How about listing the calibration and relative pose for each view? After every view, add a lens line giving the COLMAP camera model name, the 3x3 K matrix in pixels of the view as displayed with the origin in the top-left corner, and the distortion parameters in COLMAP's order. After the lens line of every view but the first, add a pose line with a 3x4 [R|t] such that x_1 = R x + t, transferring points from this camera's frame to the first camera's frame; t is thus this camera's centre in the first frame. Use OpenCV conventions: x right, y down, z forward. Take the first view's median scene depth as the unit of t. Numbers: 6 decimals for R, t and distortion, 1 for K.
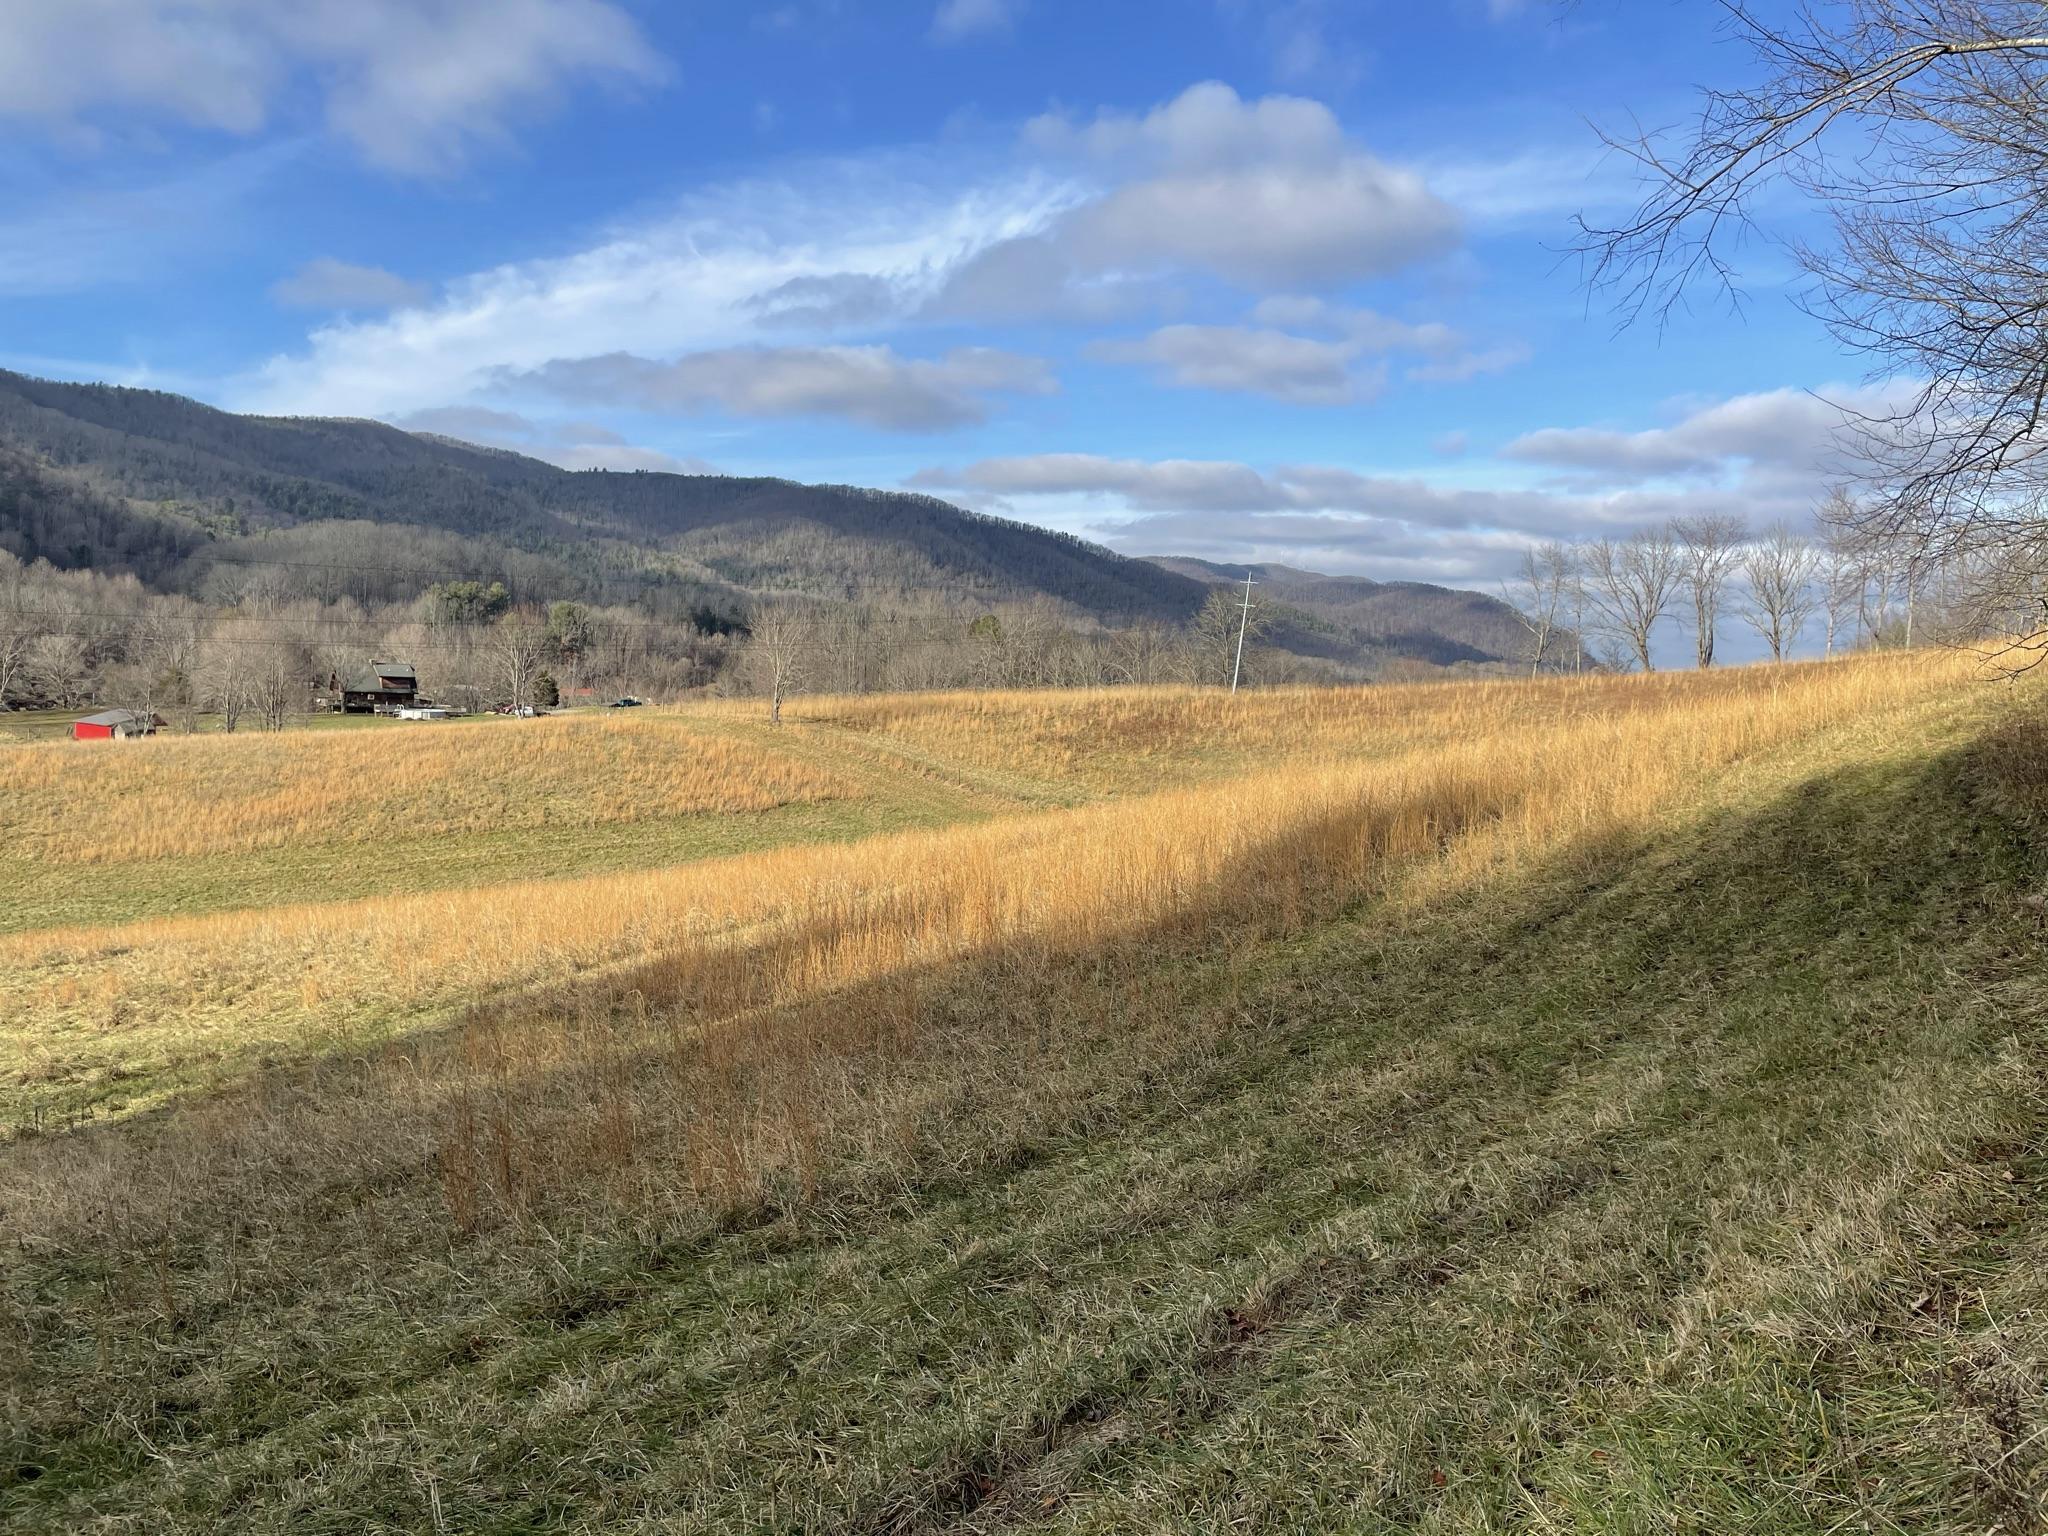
lens RADIAL K [[1525.7, 0, 1018.9], [0, 1525.7, 756.9], [0, 0, 1]] dist [0.083668, -0.116712]
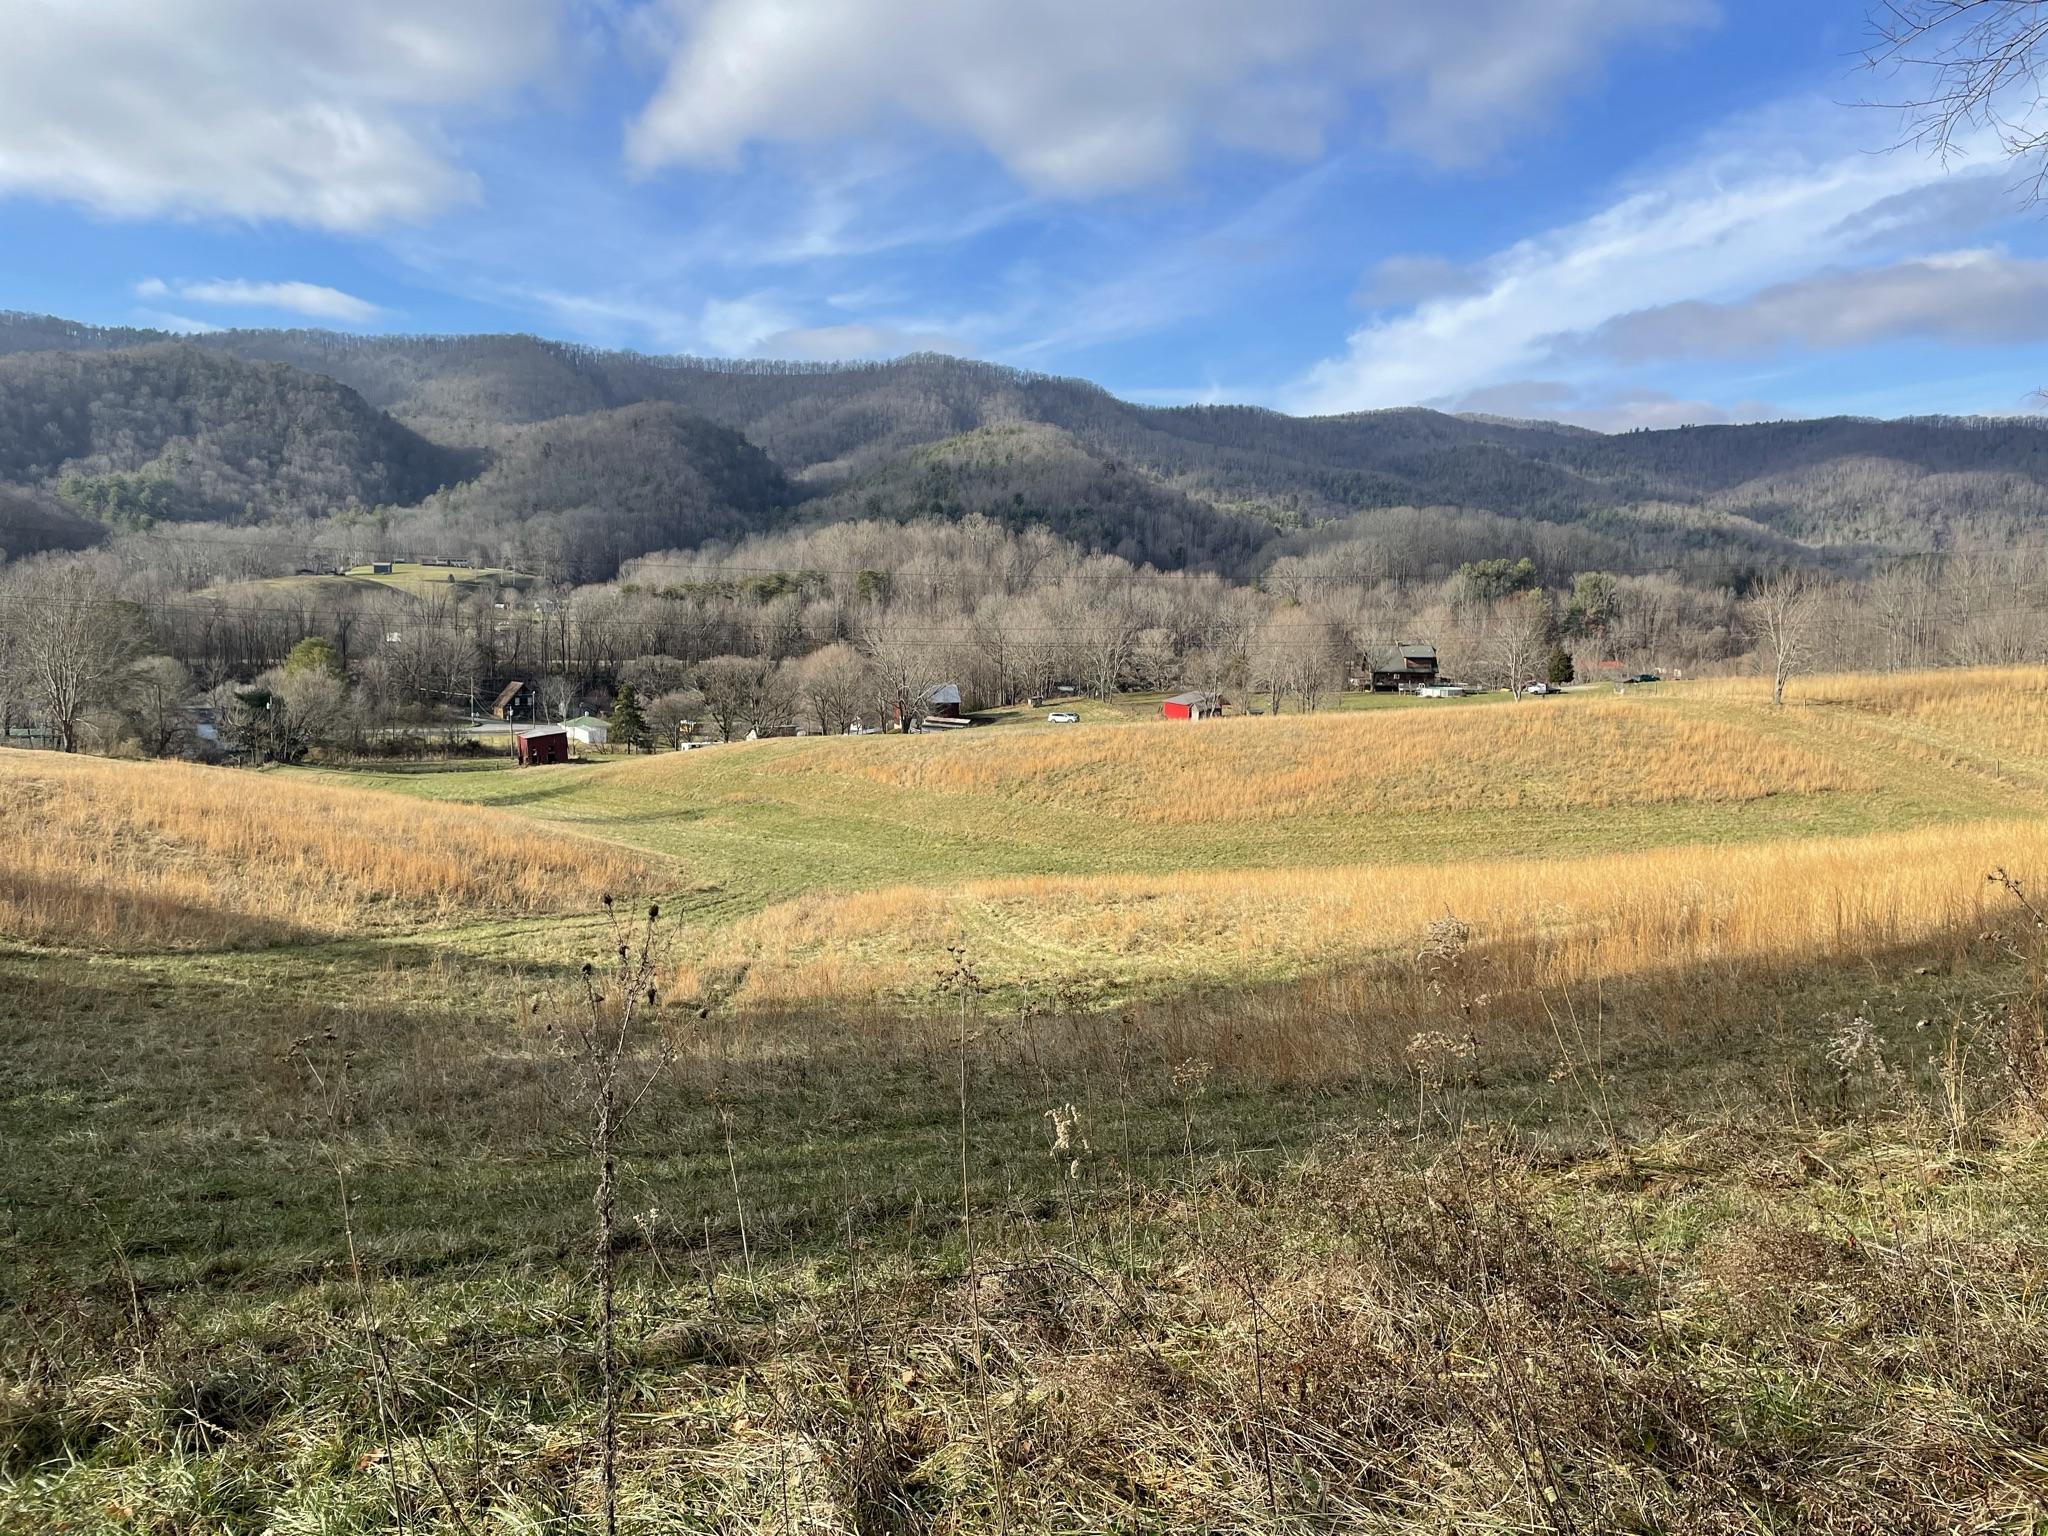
lens RADIAL K [[1525.7, 0, 1039.9], [0, 1525.7, 765.2], [0, 0, 1]] dist [0.083668, -0.116712]
pose [[0.804341, 0.022558, -0.593740, 0.050635], [-0.007878, 0.999596, 0.027305, -0.009614], [0.594116, -0.017285, 0.804193, -0.047002]]
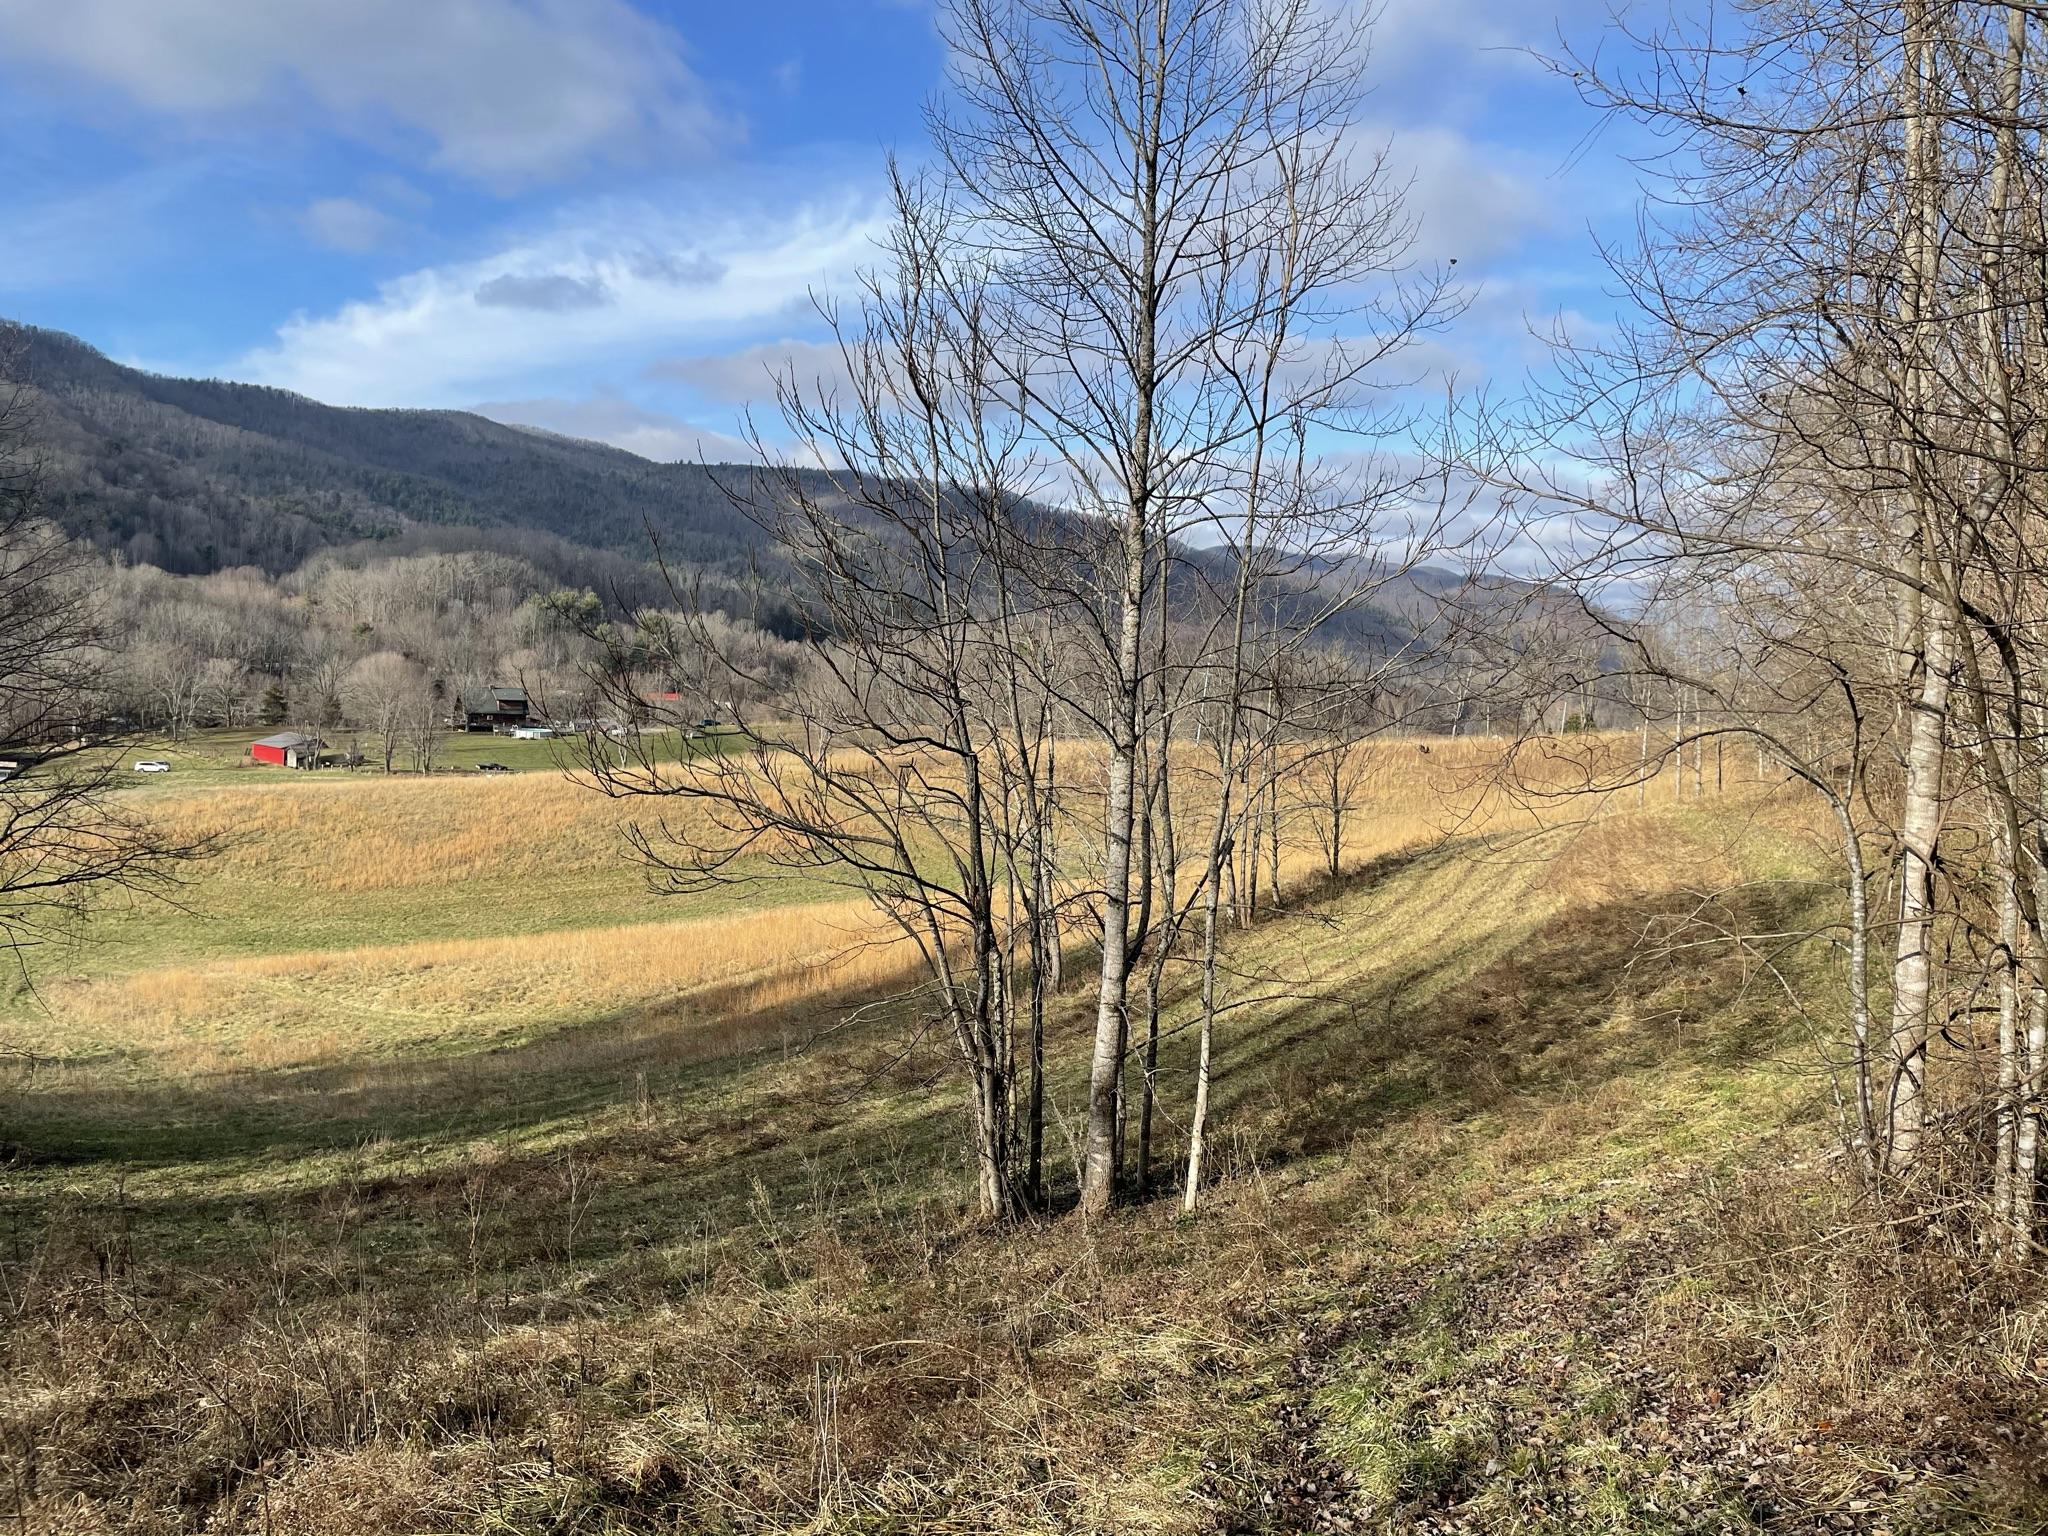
lens RADIAL K [[1525.7, 0, 1023.4], [0, 1525.7, 758.5], [0, 0, 1]] dist [0.083668, -0.116712]
pose [[0.998794, 0.014055, -0.047040, 0.090400], [-0.013528, 0.999842, 0.011499, -0.066219], [0.047194, -0.010849, 0.998827, -0.345035]]
